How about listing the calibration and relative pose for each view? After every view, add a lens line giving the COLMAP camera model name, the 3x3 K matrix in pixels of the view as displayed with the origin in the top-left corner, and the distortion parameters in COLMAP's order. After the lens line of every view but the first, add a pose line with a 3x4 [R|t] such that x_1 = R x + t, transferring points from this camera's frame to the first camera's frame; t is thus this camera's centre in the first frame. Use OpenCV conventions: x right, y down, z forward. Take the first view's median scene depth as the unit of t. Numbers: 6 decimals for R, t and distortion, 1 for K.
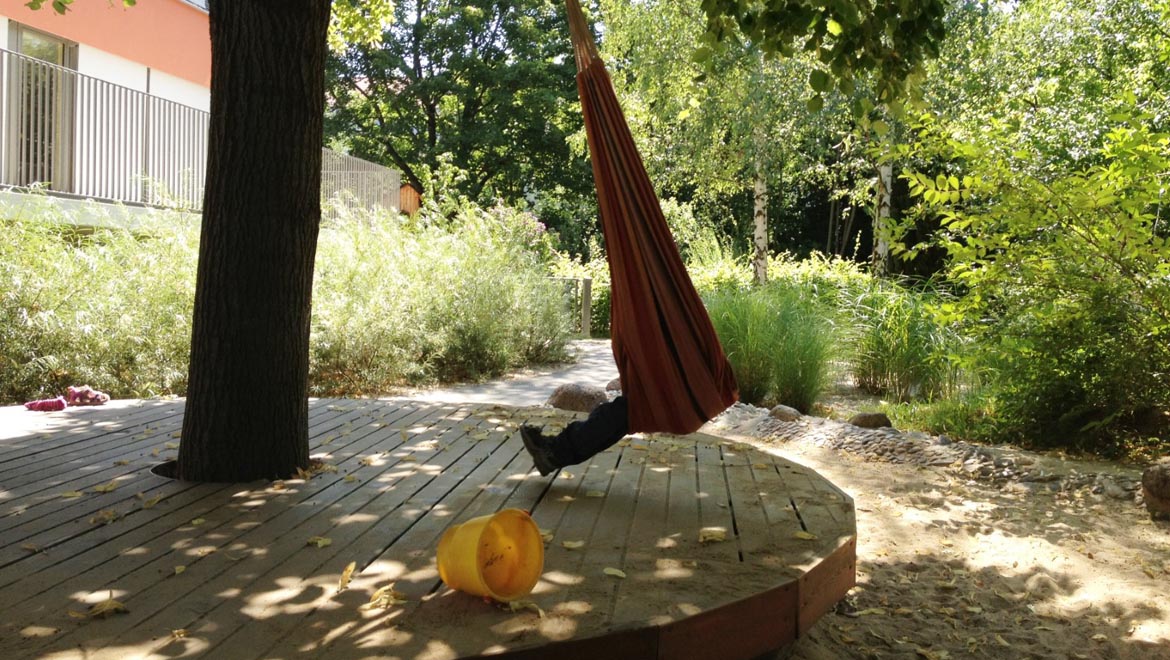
lens RADIAL K [[1299.1, 0, 585.9], [0, 1299.1, 335.5], [0, 0, 1]] dist [-0.011478, 0.000000]
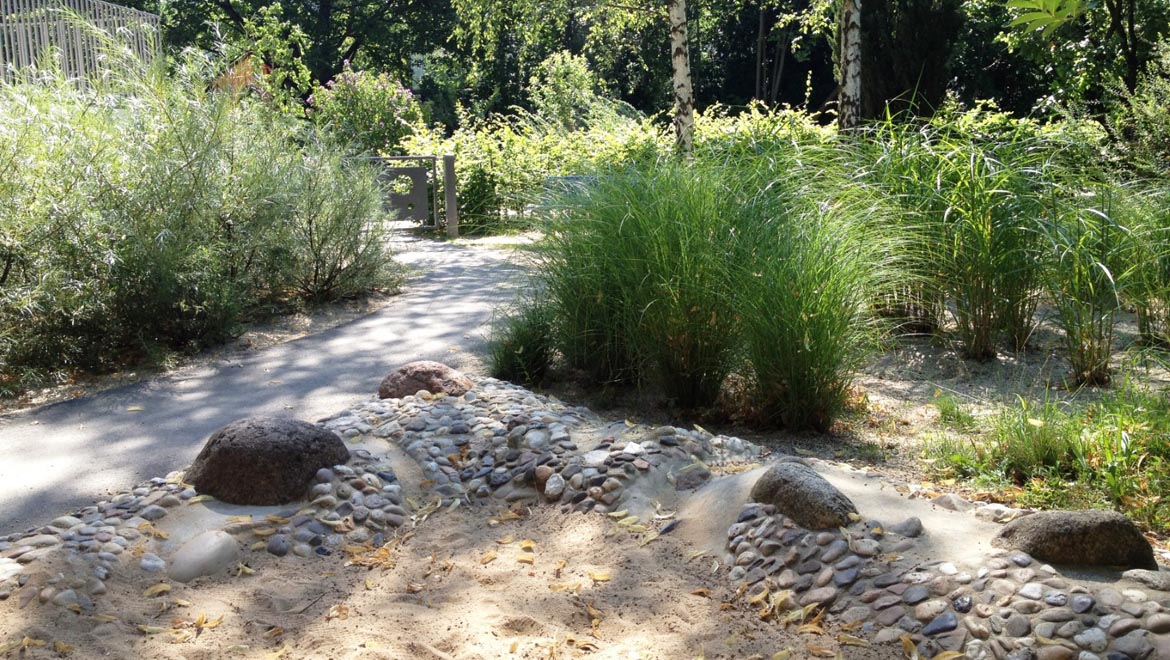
lens RADIAL K [[1299.1, 0, 588.8], [0, 1299.1, 325.2], [0, 0, 1]] dist [-0.011478, 0.000000]
pose [[0.996107, -0.067439, 0.056771, 0.030254], [0.062292, 0.994170, 0.088008, -0.008187], [-0.062376, -0.084129, 0.994501, 0.255255]]
